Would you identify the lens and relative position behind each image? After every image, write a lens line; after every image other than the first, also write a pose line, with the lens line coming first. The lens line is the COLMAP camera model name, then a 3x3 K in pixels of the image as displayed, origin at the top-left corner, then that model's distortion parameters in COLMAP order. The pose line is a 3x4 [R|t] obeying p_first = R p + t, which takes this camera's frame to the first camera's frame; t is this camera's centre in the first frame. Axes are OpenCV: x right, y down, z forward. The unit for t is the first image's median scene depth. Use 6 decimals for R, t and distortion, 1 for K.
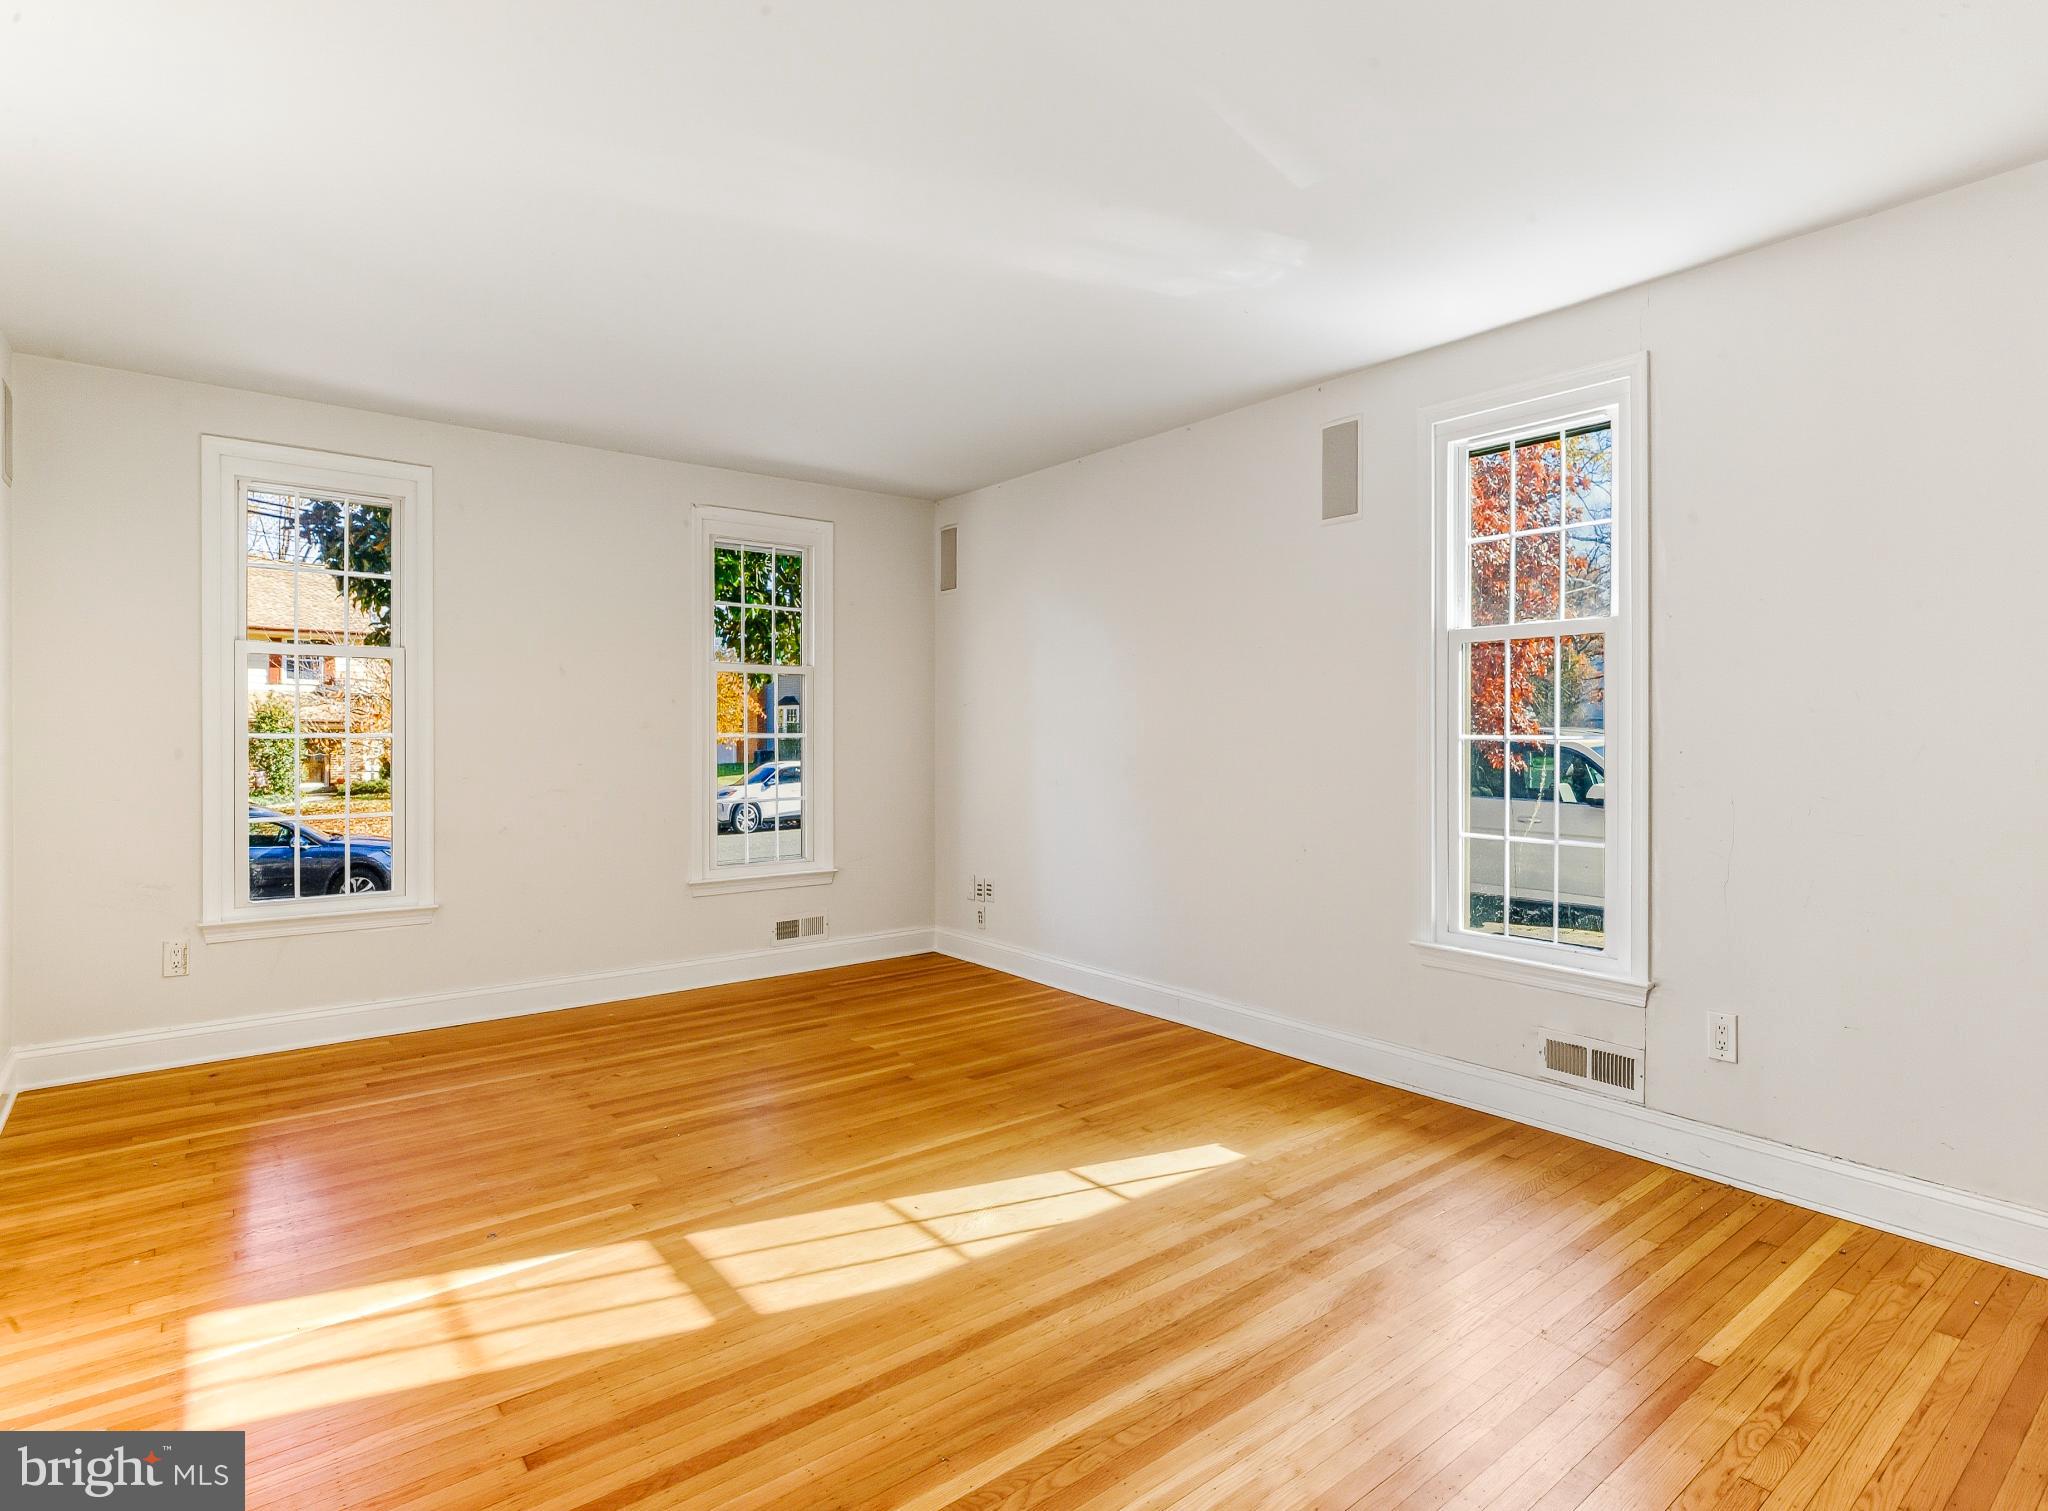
lens RADIAL K [[1057.8, 0, 1077.2], [0, 1057.8, 743.0], [0, 0, 1]] dist [0.001318, 0.000512]
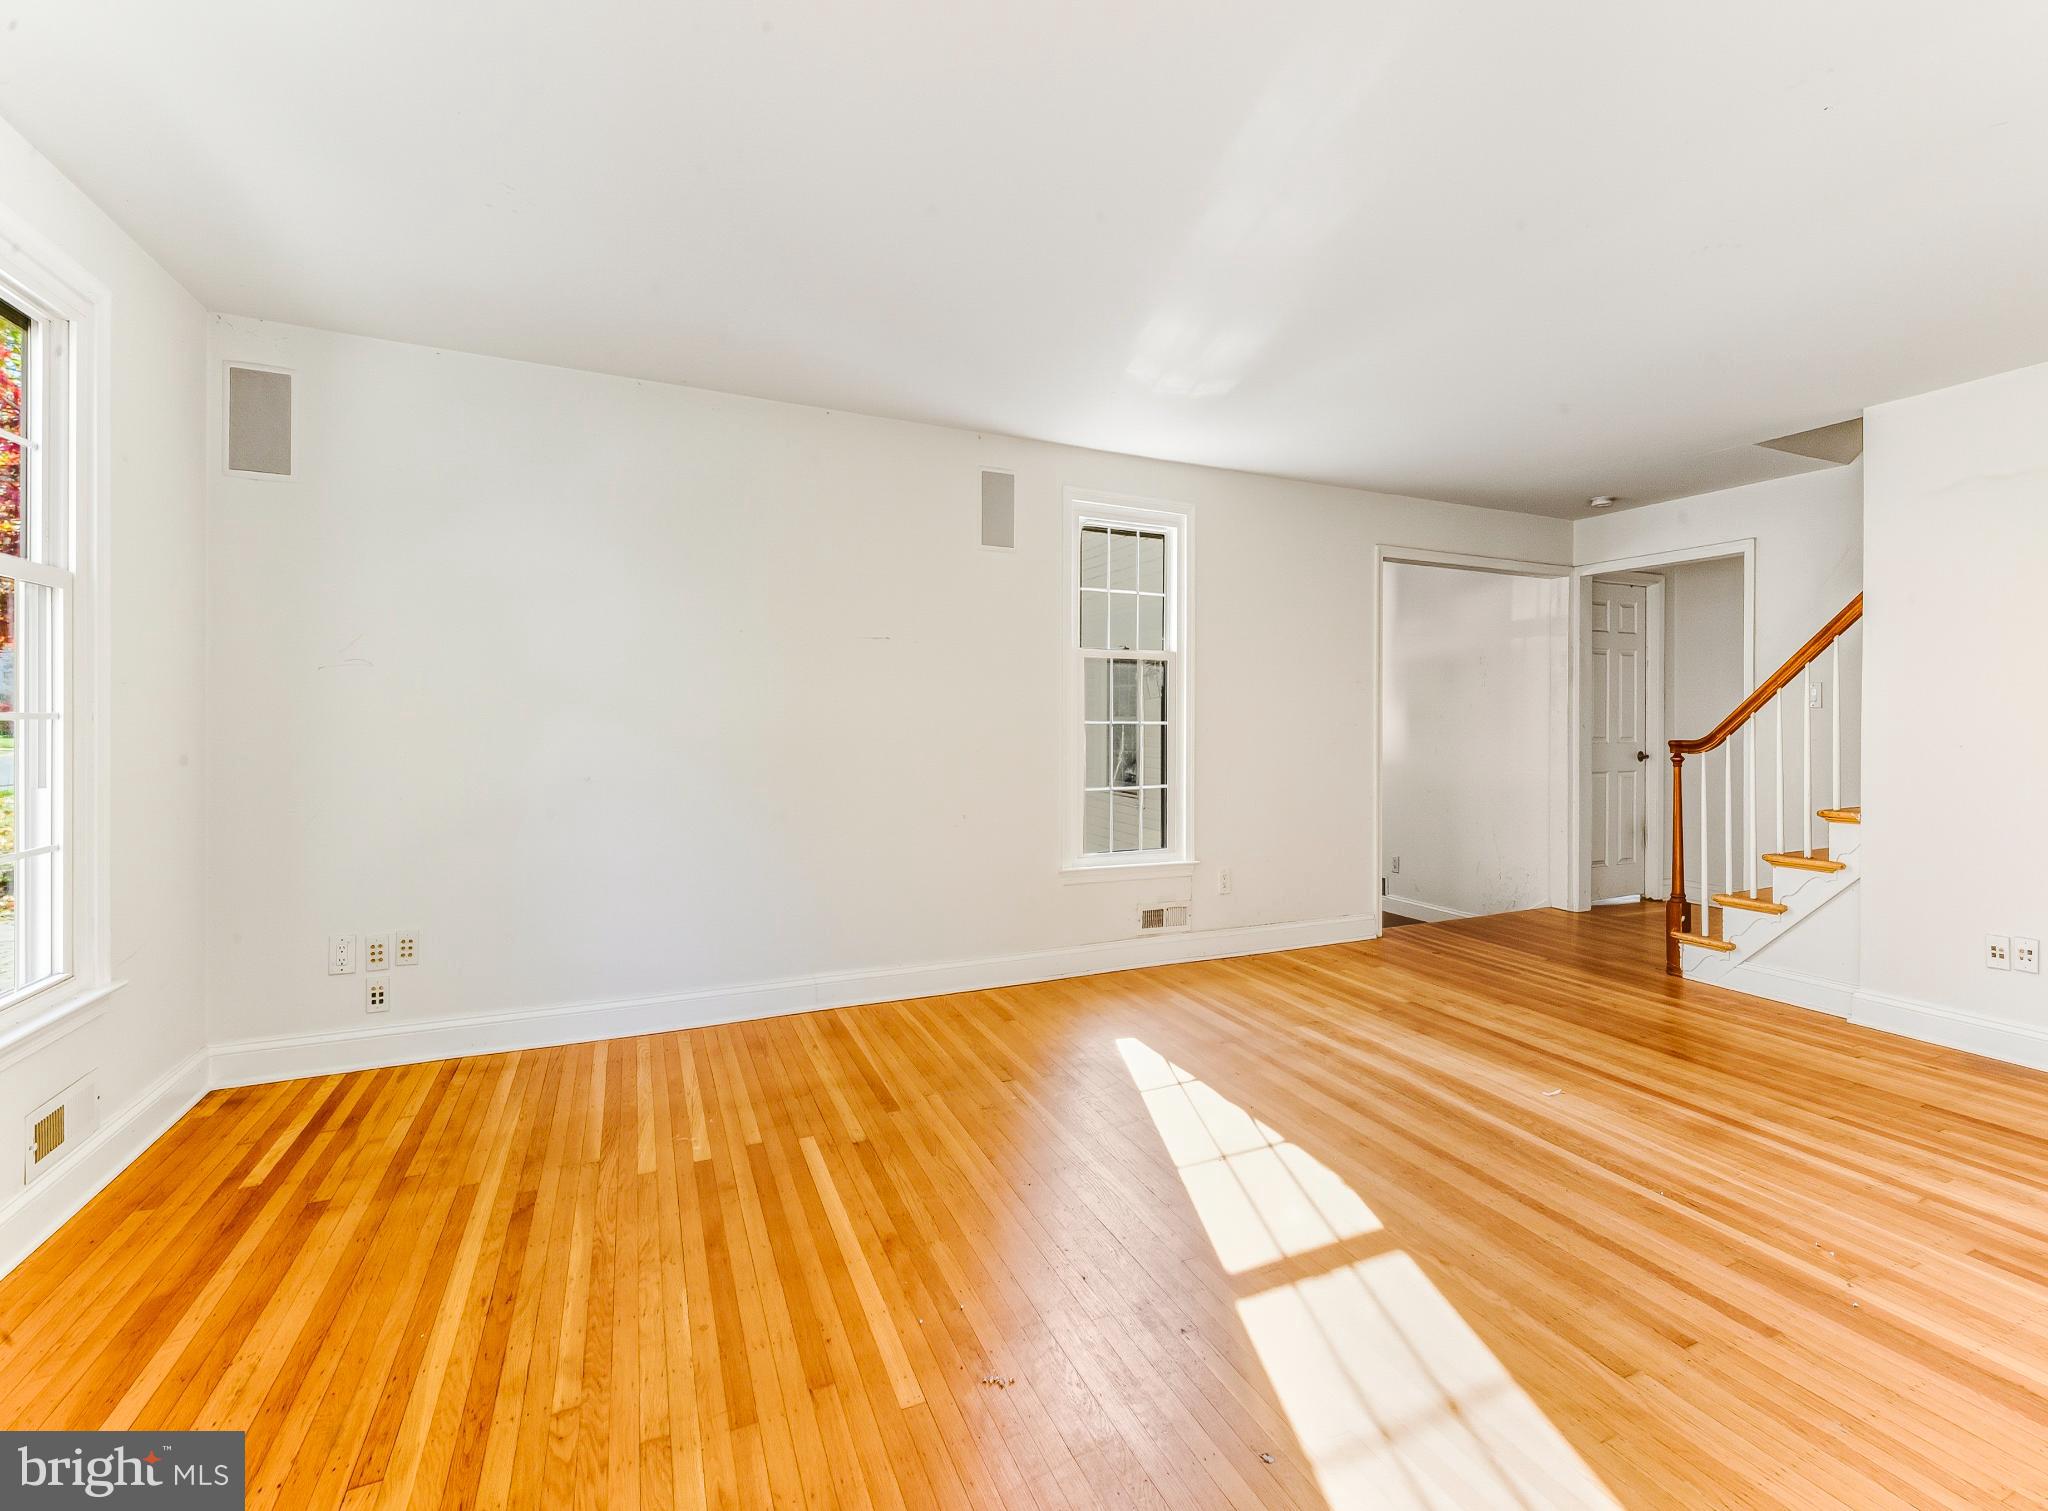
lens RADIAL K [[920.9, 0, 1062.6], [0, 920.9, 709.0], [0, 0, 1]] dist [0.022969, 0.000219]
pose [[0.252512, 0.006637, 0.967571, -0.864580], [-0.000075, 0.999977, -0.006840, -0.013650], [-0.967594, 0.001655, 0.252507, 0.708336]]
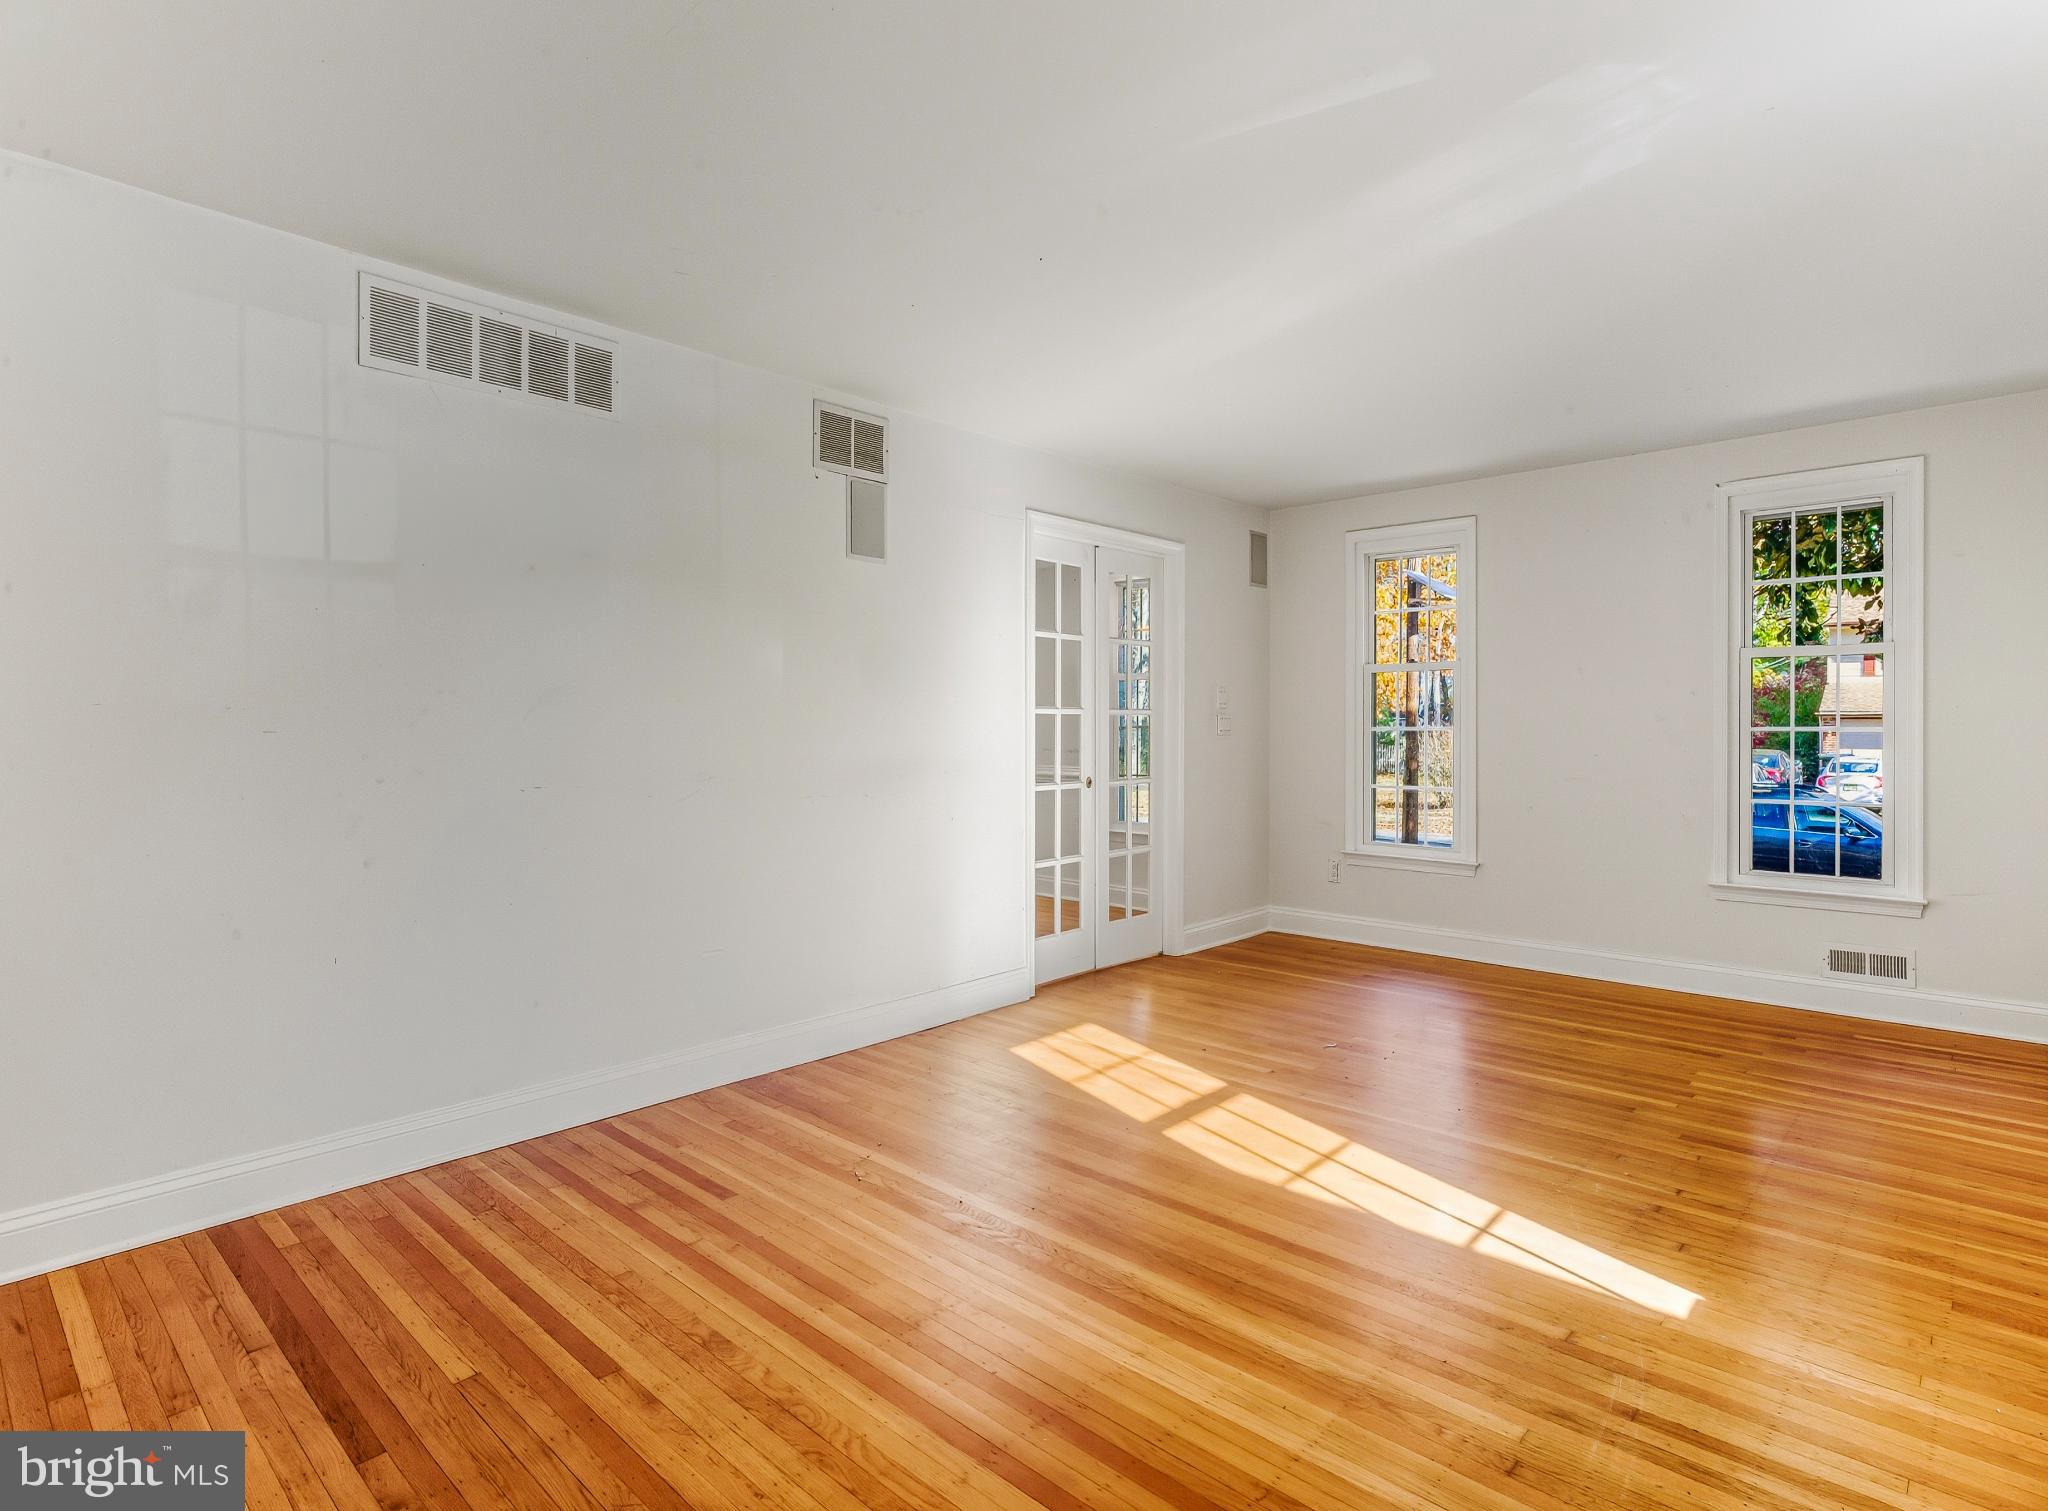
lens RADIAL K [[1057.8, 0, 1077.2], [0, 1057.8, 743.0], [0, 0, 1]] dist [0.001318, 0.000512]
pose [[0.159583, 0.021183, -0.986957, 0.696093], [-0.003391, 0.999776, 0.020910, -0.016783], [0.987179, 0.000010, 0.159619, 0.408641]]
